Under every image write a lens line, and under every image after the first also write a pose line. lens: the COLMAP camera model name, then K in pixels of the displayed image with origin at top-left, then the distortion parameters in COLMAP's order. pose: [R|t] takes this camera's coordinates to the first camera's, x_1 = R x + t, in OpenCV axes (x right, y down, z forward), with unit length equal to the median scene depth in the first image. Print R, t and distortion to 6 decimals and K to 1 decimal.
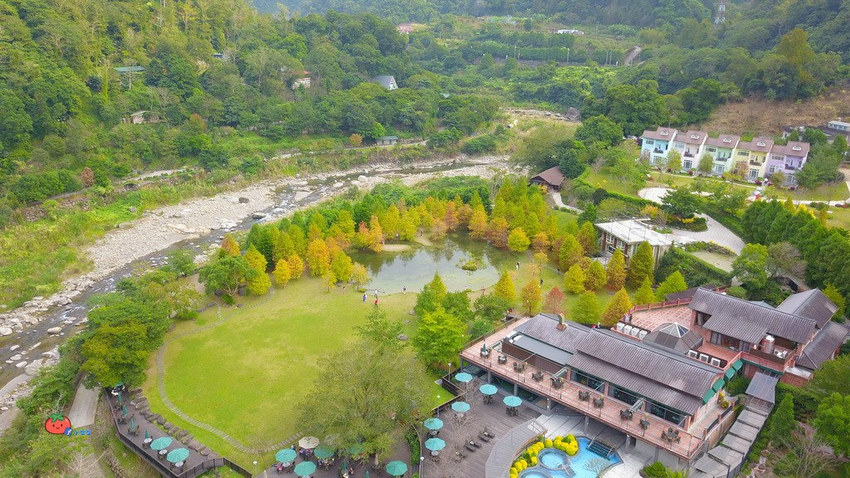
lens RADIAL K [[643.3, 0, 425.1], [0, 643.3, 239.3], [0, 0, 1]] dist [0.012503, 0.004233]
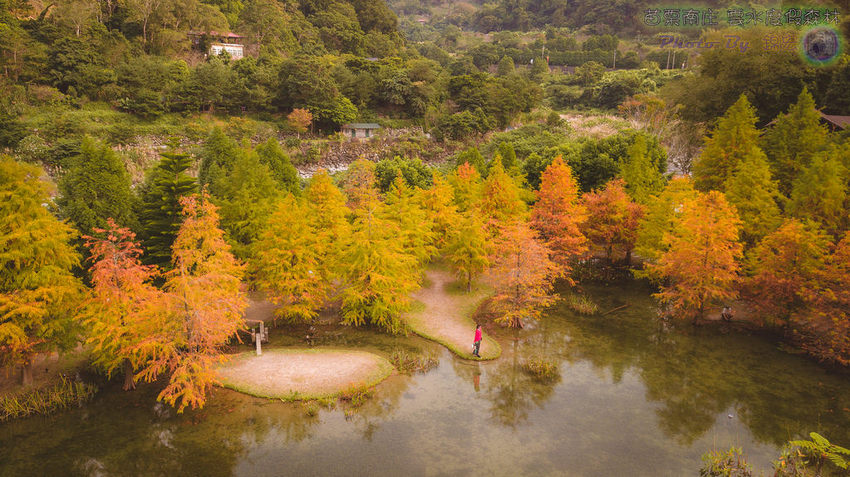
lens RADIAL K [[643.3, 0, 427.1], [0, 643.3, 237.8], [0, 0, 1]] dist [0.012503, 0.004233]
pose [[0.999935, 0.001052, 0.011355, -0.007752], [0.000079, 0.995078, -0.099095, -0.003837], [-0.011403, 0.099089, 0.995013, 0.462242]]
